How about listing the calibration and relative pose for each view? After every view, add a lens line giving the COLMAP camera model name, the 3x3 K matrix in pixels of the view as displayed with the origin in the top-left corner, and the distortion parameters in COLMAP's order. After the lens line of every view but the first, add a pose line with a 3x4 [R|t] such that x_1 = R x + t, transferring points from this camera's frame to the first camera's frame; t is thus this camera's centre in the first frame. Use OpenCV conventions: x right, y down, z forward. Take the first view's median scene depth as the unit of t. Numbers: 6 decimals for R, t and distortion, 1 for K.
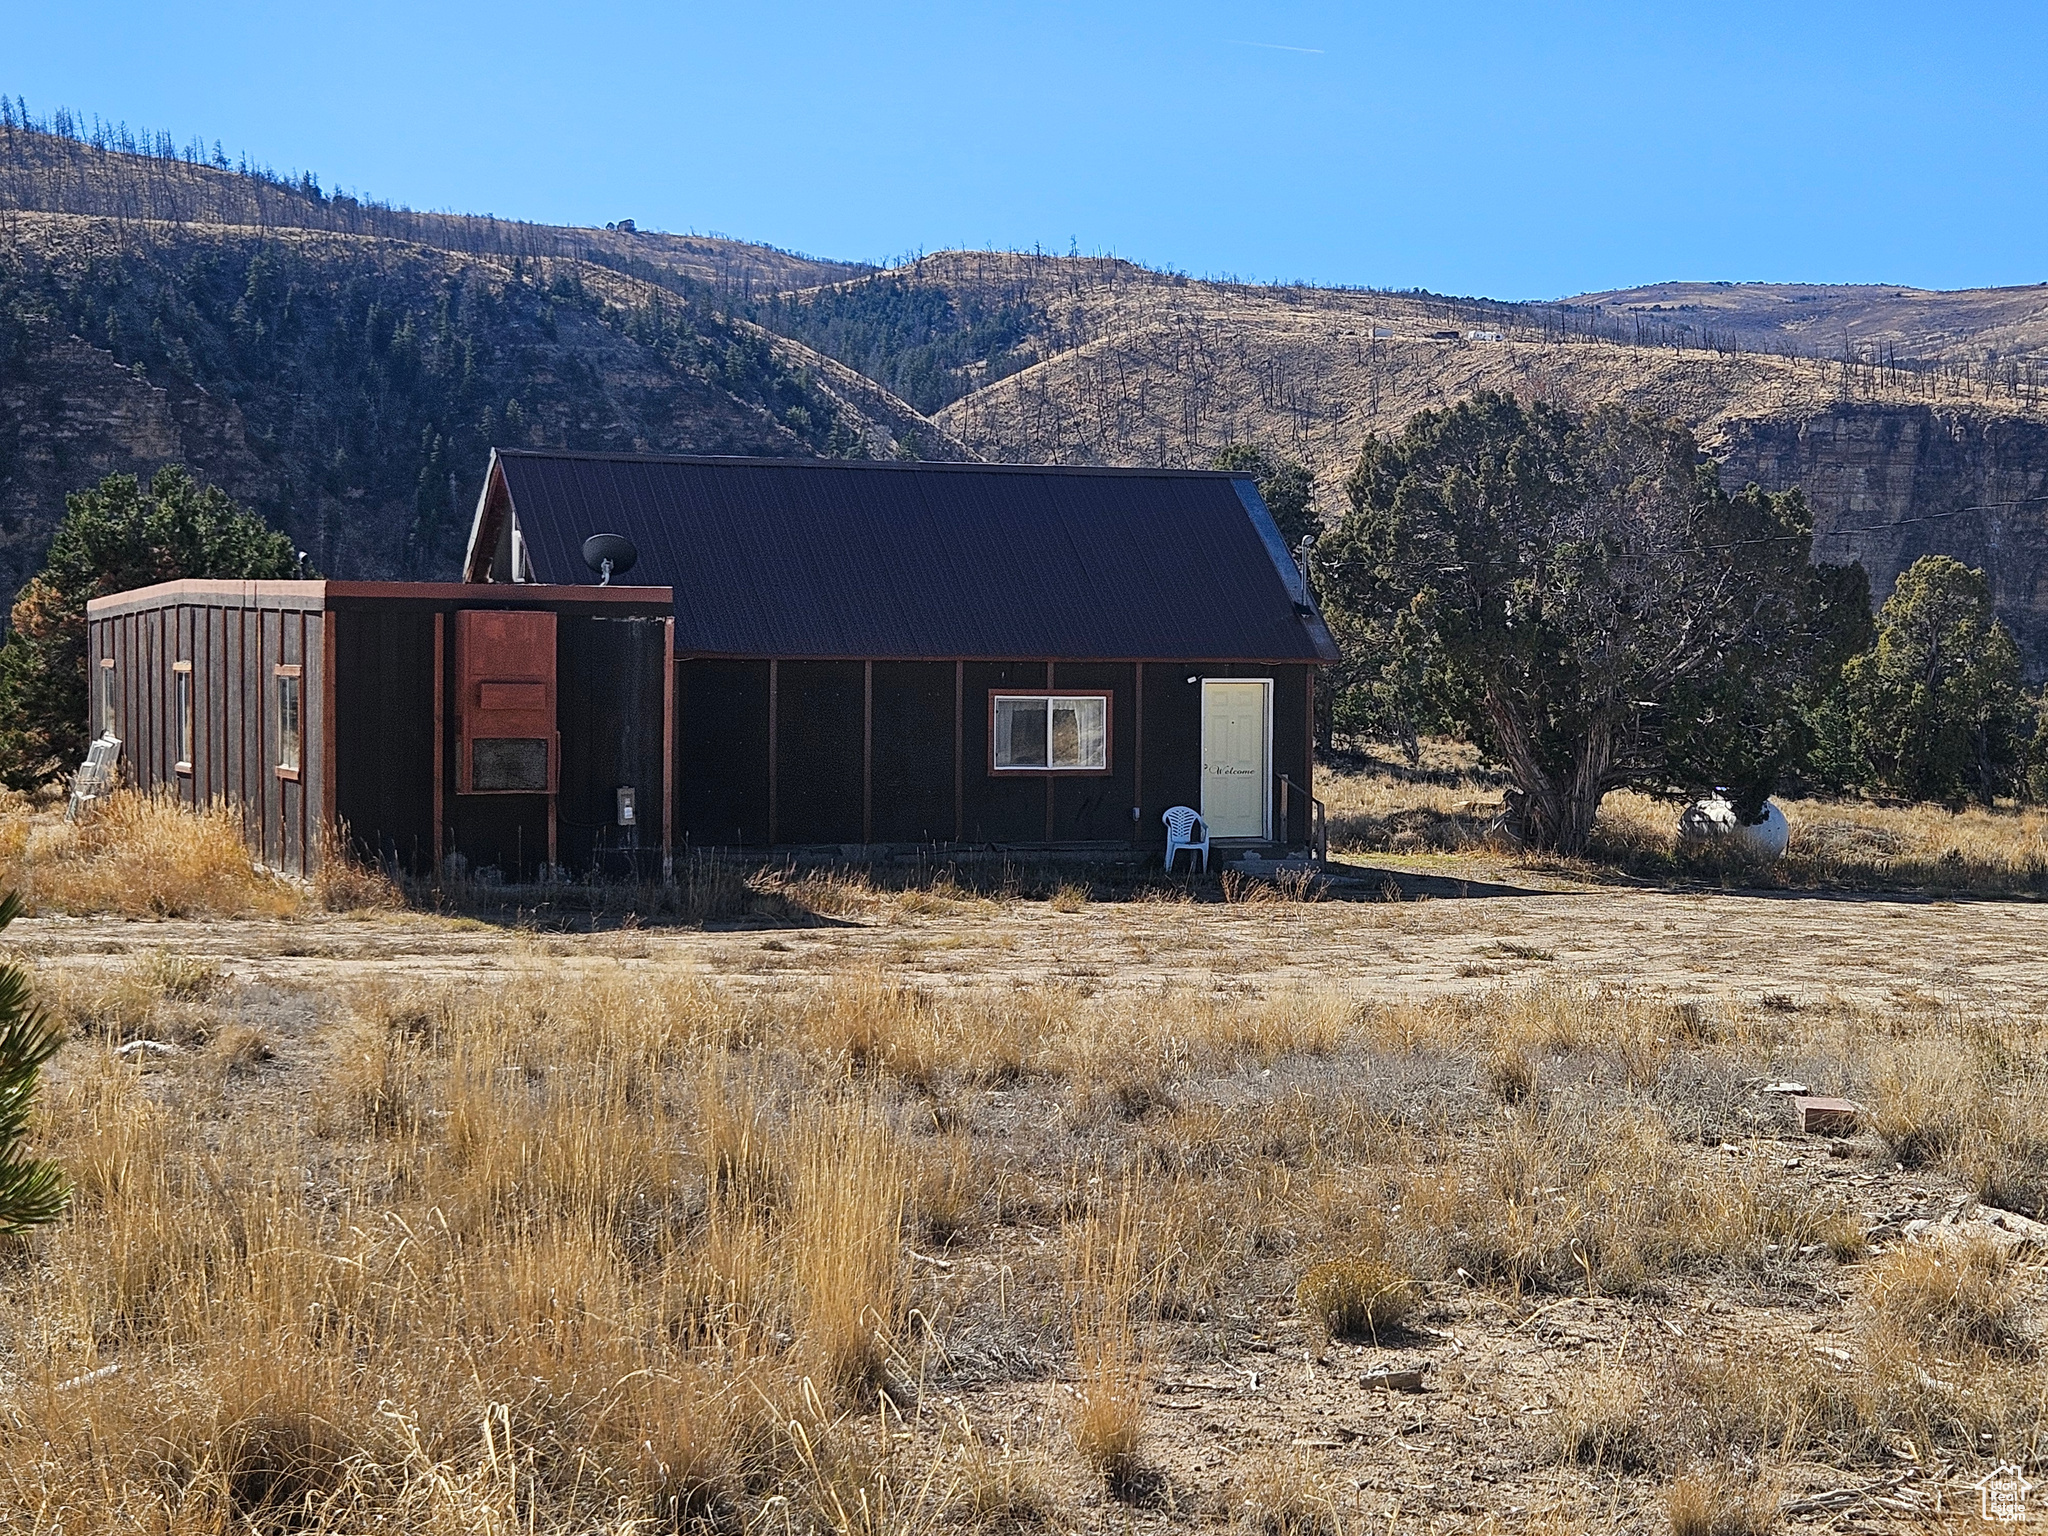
lens RADIAL K [[1857.5, 0, 1024.0], [0, 1857.5, 768.0], [0, 0, 1]] dist [0.030308, 0.005127]
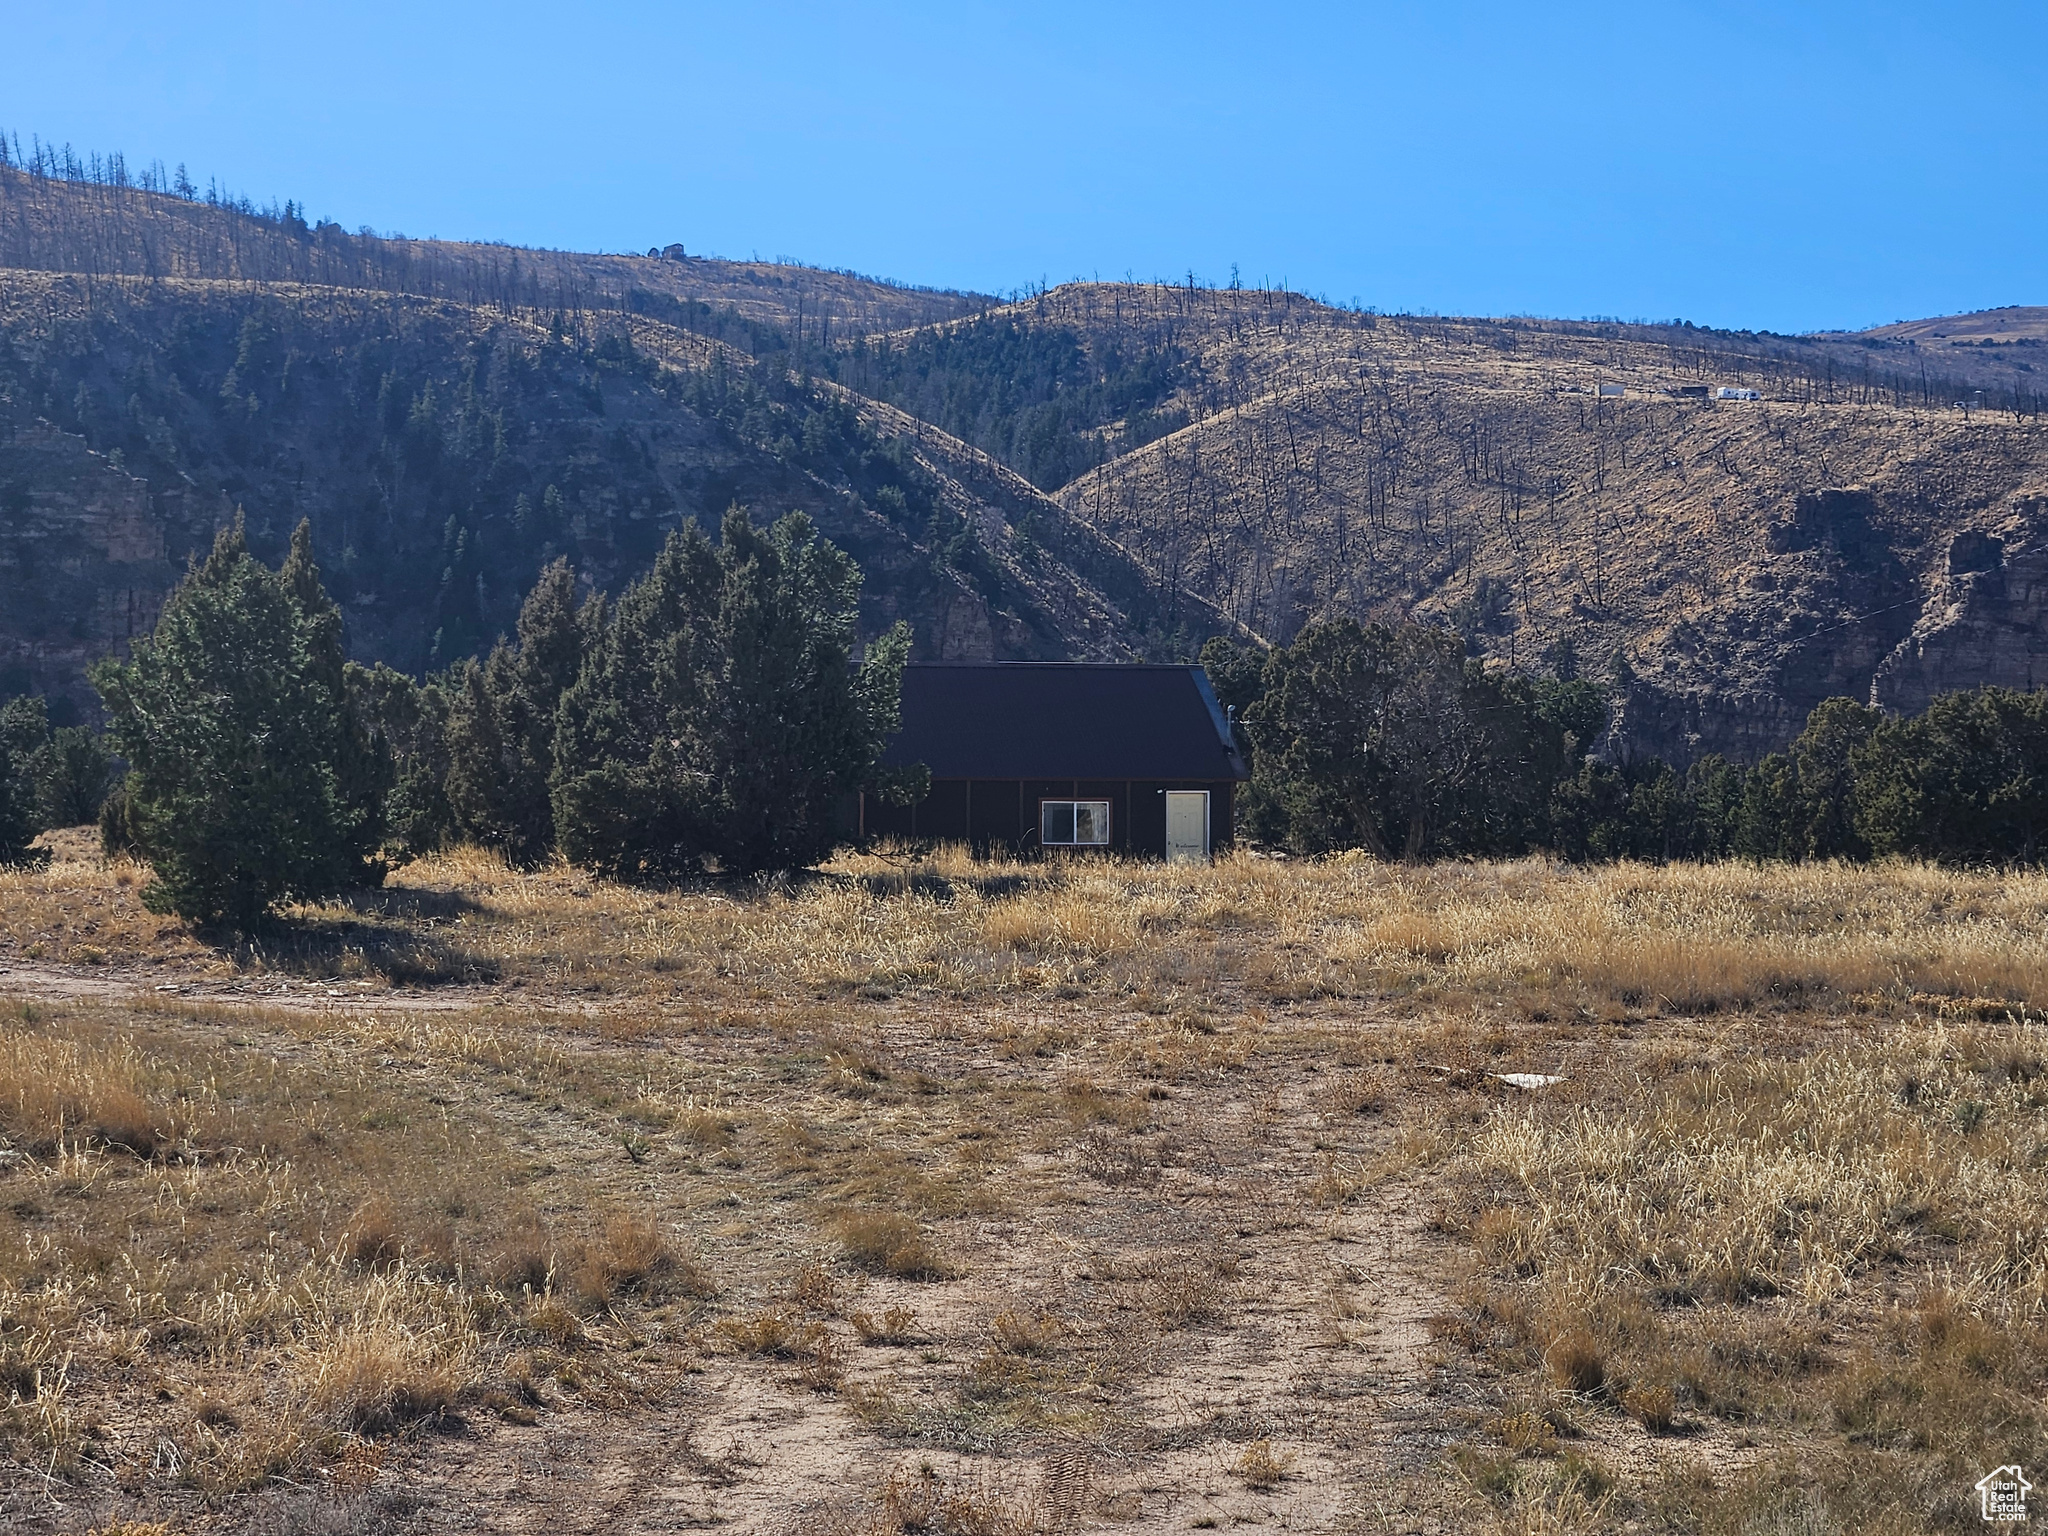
lens RADIAL K [[4950.6, 0, 1024.0], [0, 4950.6, 768.0], [0, 0, 1]] dist [-0.333040, 0.846433]
pose [[0.997122, -0.004941, -0.075647, 0.099150], [-0.000415, 0.997503, -0.070628, 0.081193], [0.075807, 0.070456, 0.994630, -1.133439]]
